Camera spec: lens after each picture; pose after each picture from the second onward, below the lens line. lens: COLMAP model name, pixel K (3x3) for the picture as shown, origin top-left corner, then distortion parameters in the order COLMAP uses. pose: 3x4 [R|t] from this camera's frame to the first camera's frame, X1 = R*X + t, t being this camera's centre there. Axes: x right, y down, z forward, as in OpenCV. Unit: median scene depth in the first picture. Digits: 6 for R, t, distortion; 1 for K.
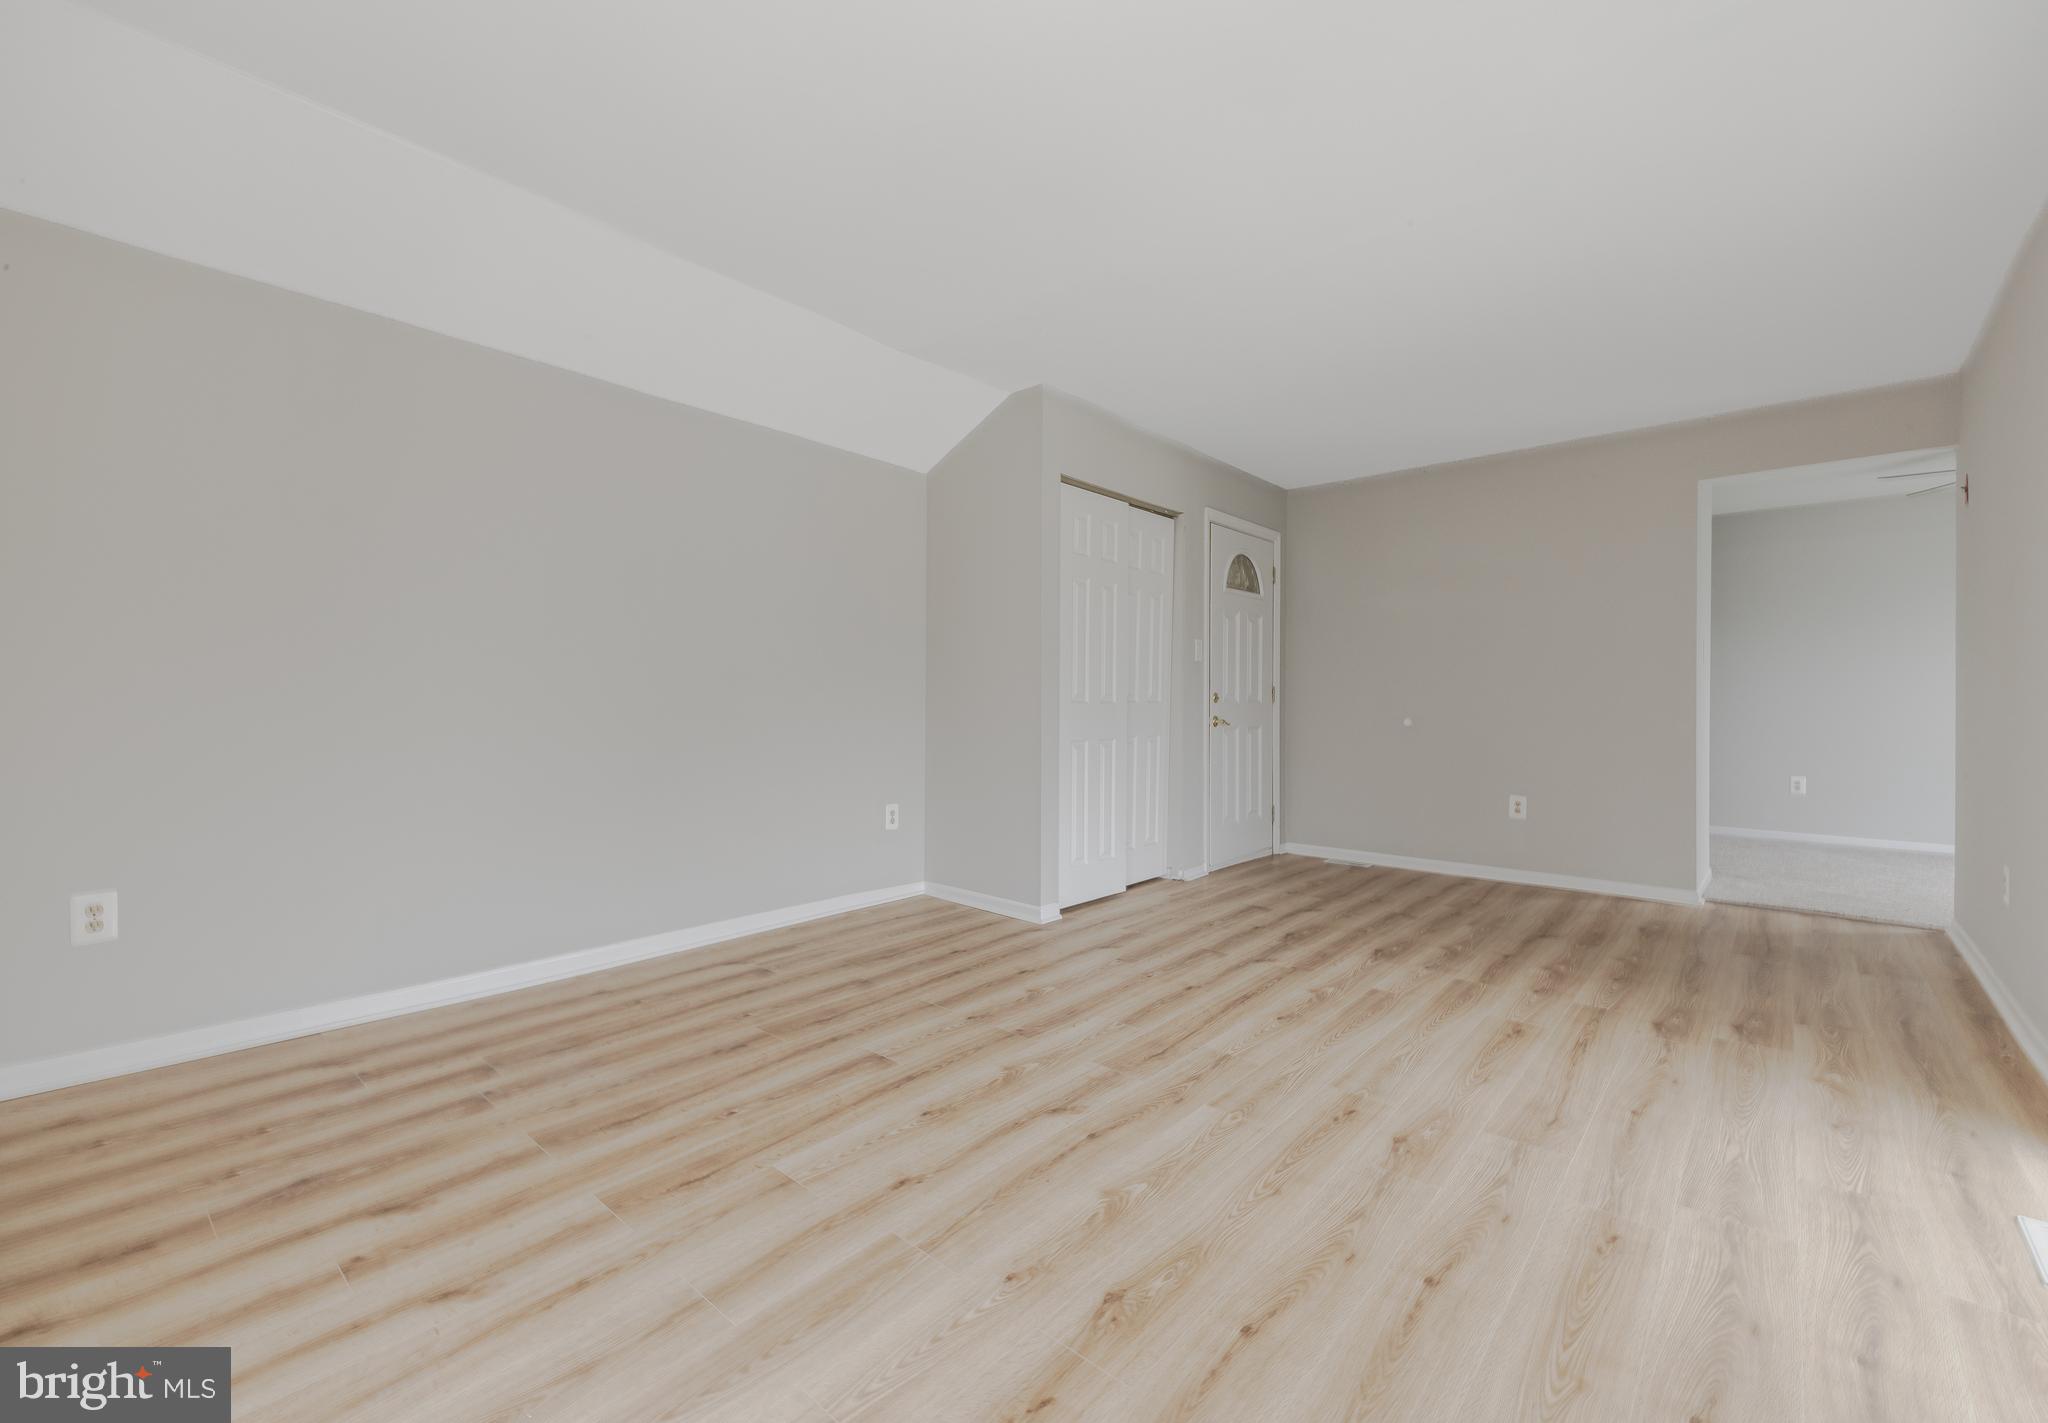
lens RADIAL K [[846.9, 0, 1003.6], [0, 846.9, 701.0], [0, 0, 1]] dist [0.030607, -0.000312]
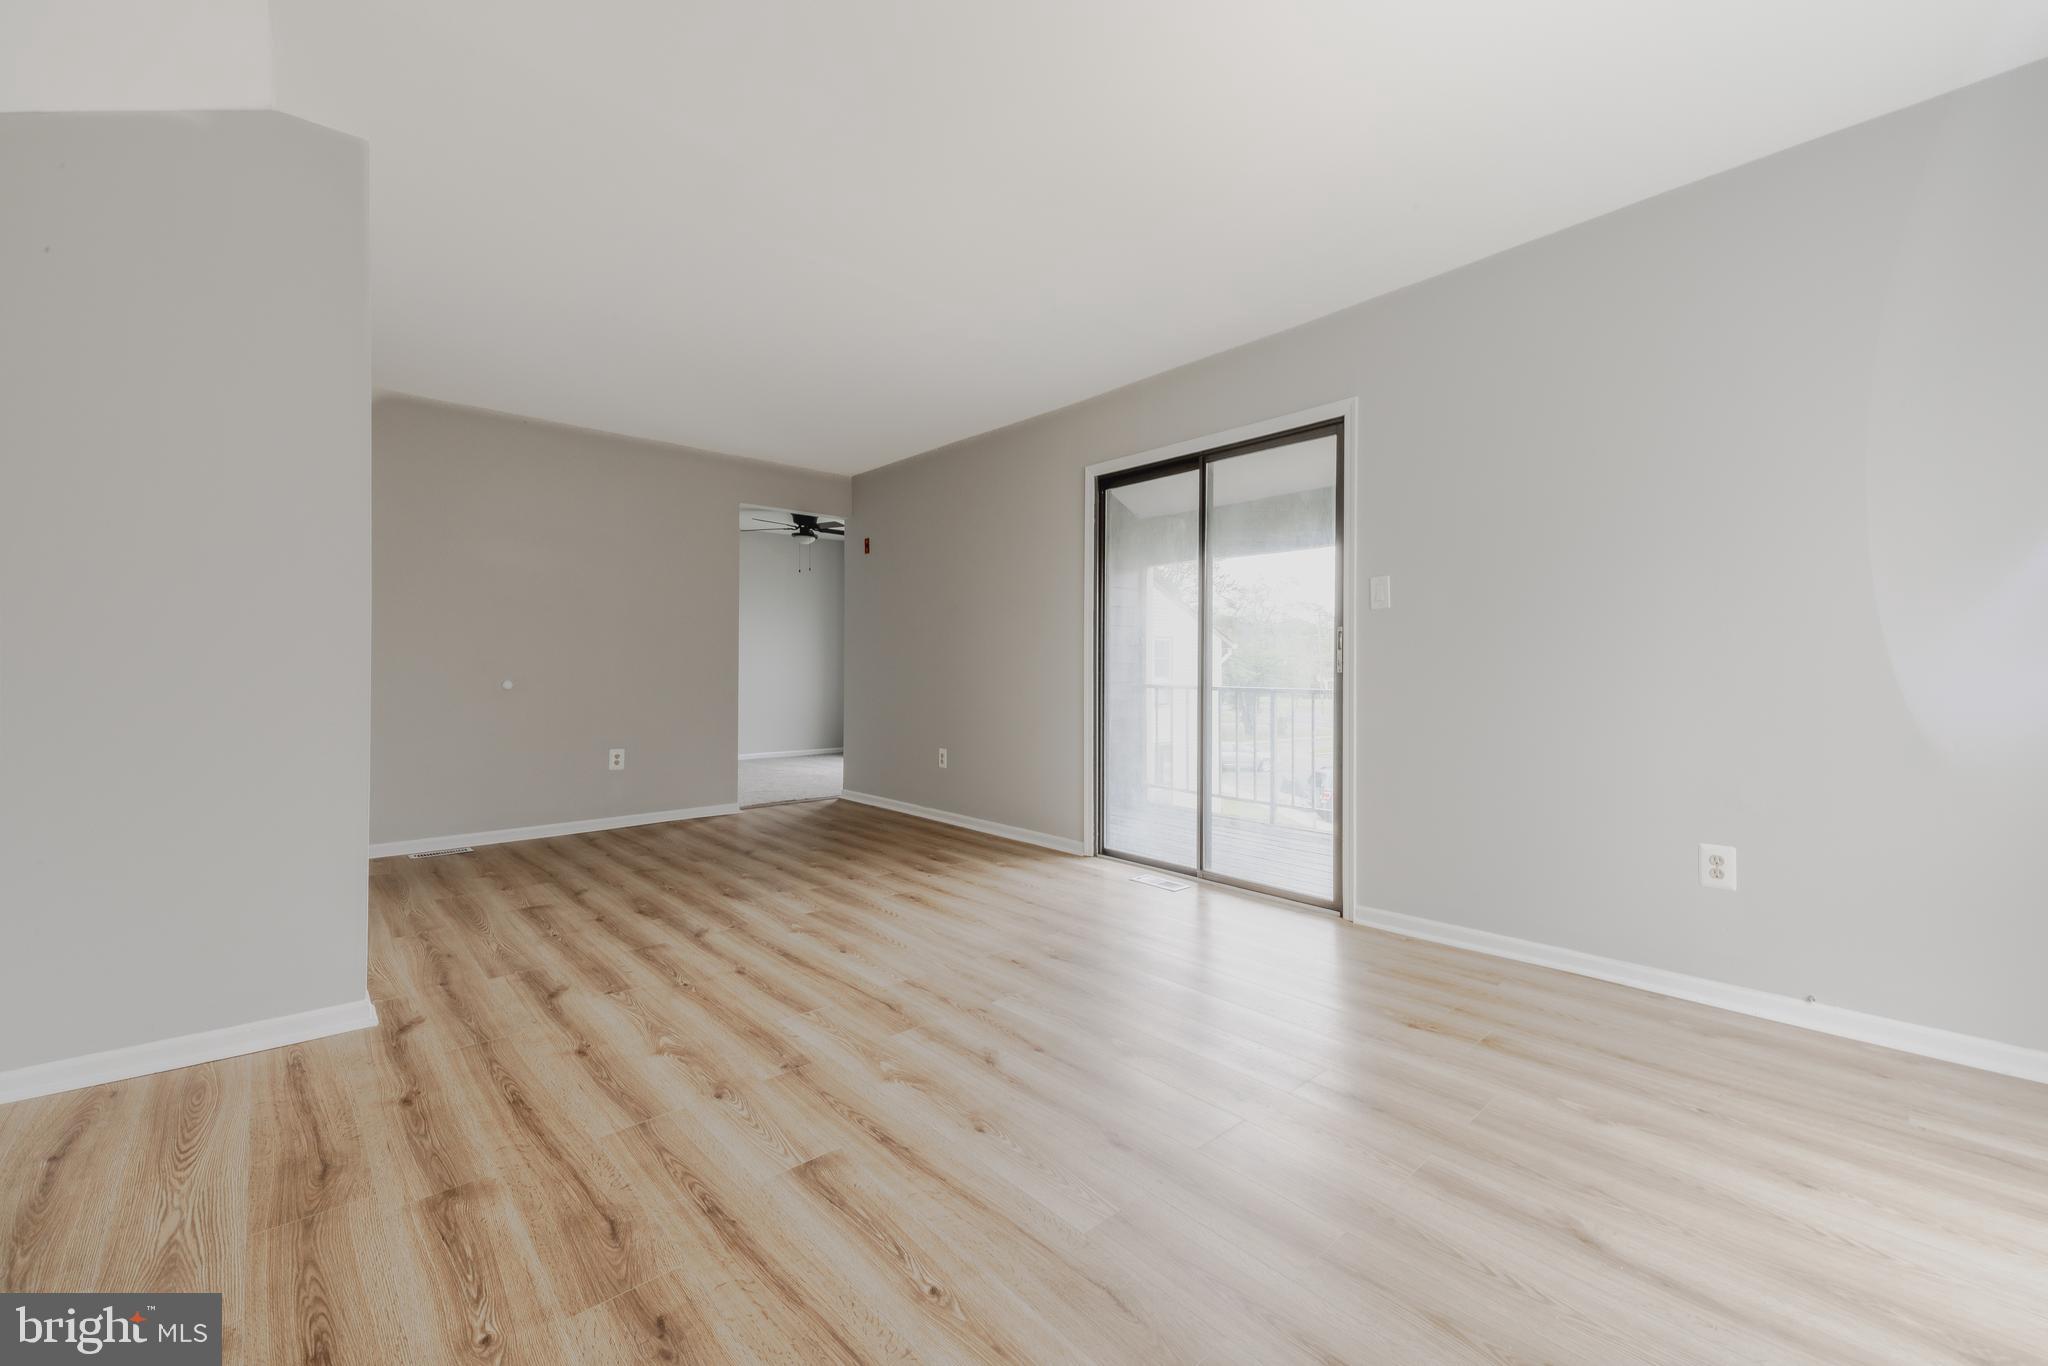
lens RADIAL K [[836.5, 0, 1020.5], [0, 836.5, 664.3], [0, 0, 1]] dist [0.037276, -0.000352]
pose [[0.108881, -0.000895, 0.994054, -0.717298], [-0.004986, 0.999987, 0.001447, -0.002505], [-0.994042, -0.005114, 0.108875, 0.643276]]
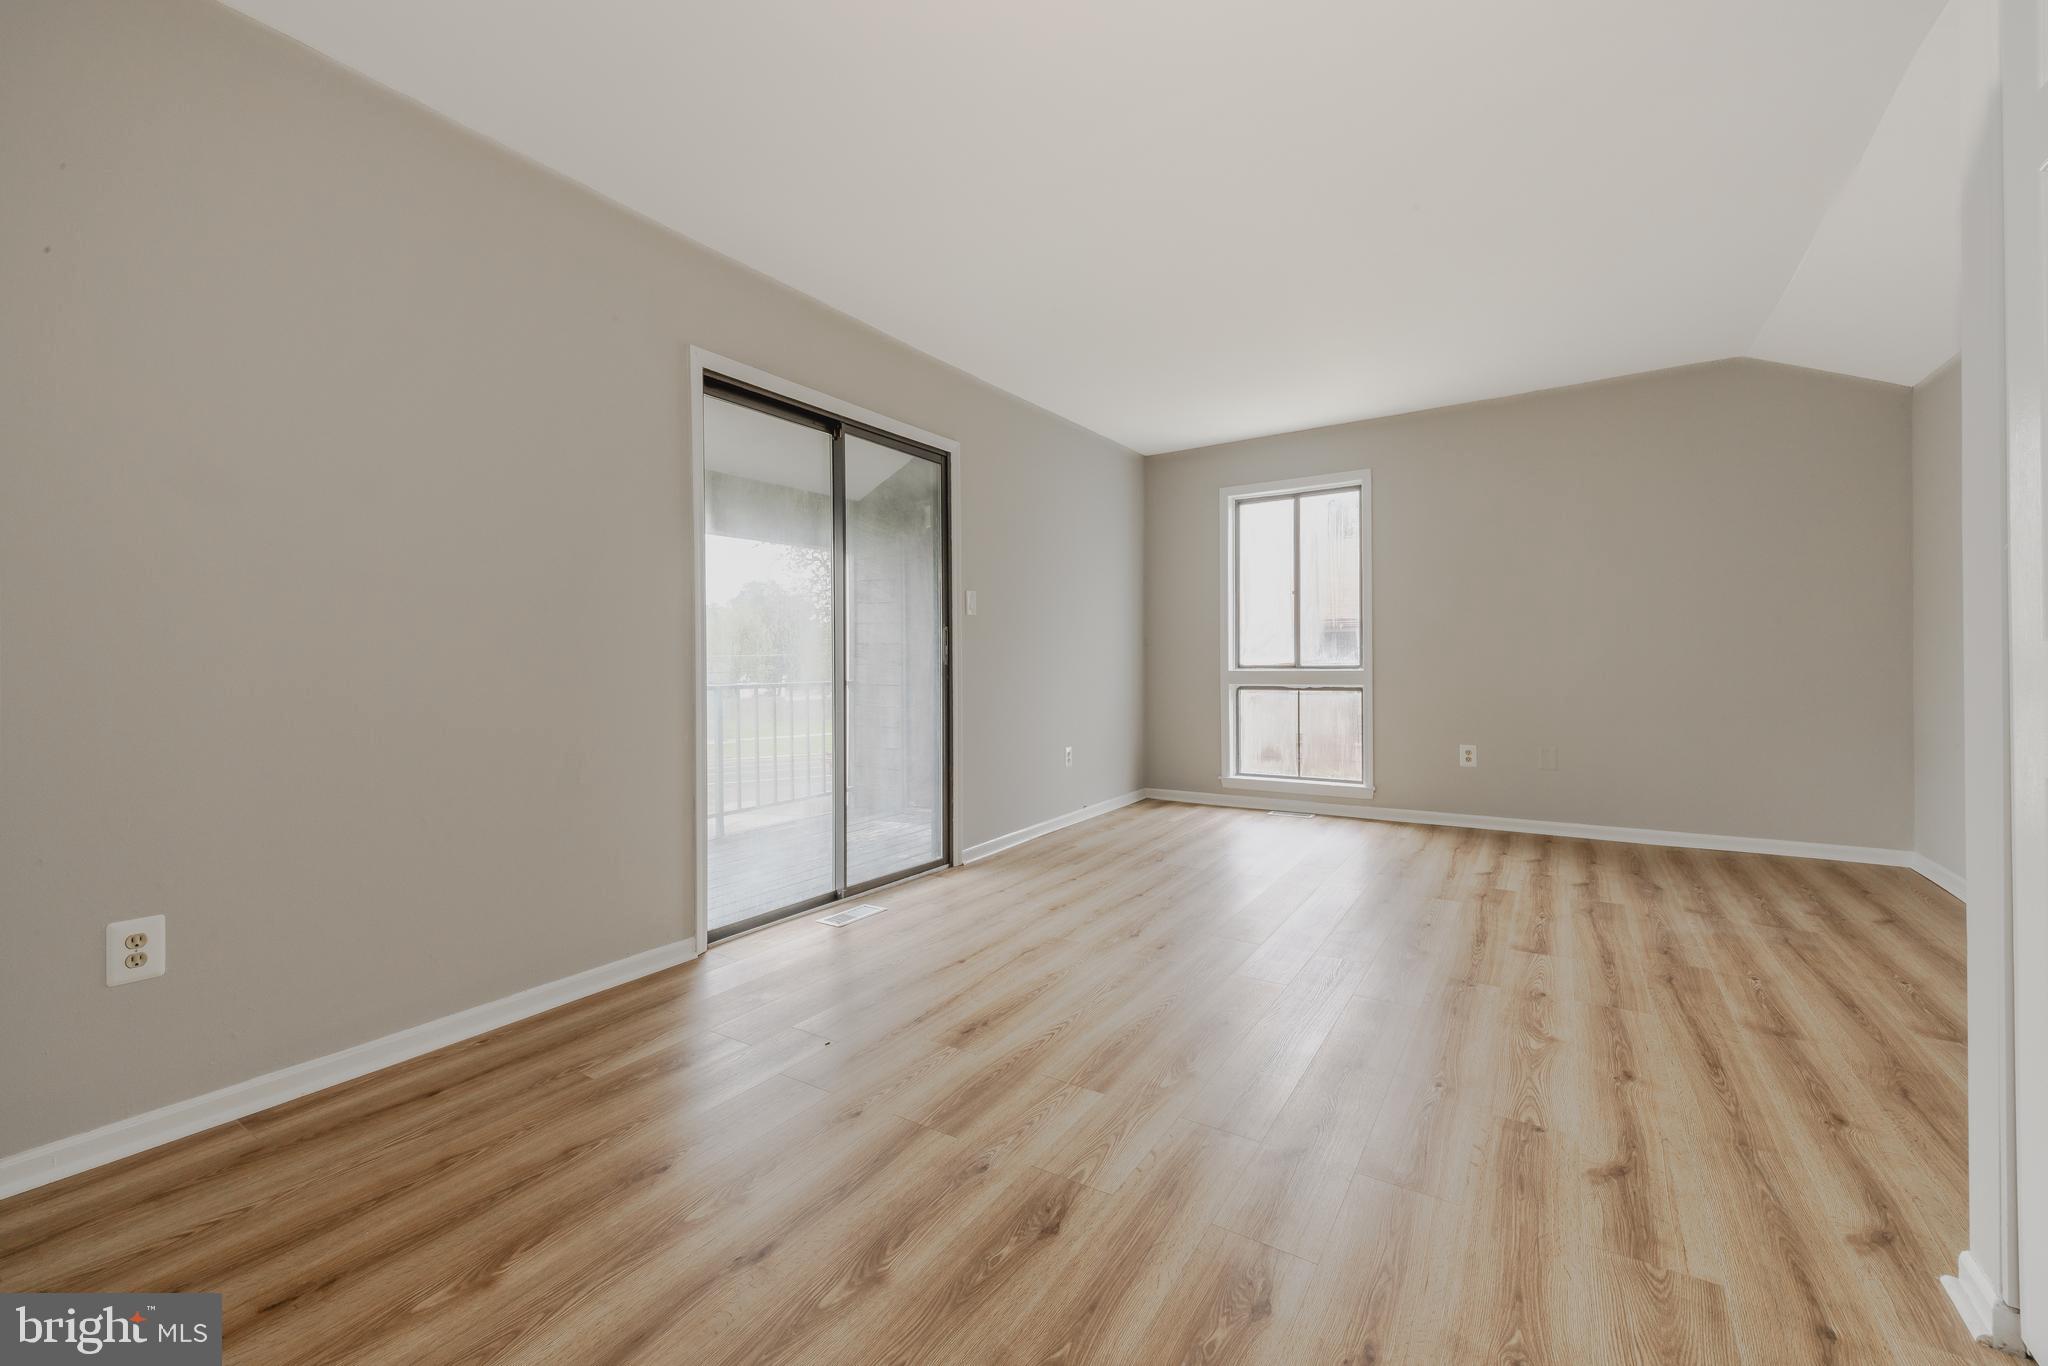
lens RADIAL K [[823.5, 0, 1022.7], [0, 823.5, 667.5], [0, 0, 1]] dist [0.037693, -0.012484]
pose [[-0.986993, 0.005294, -0.160674, 0.644526], [0.005132, 0.999986, 0.001424, 0.012355], [0.160679, 0.000581, -0.987007, 1.754829]]
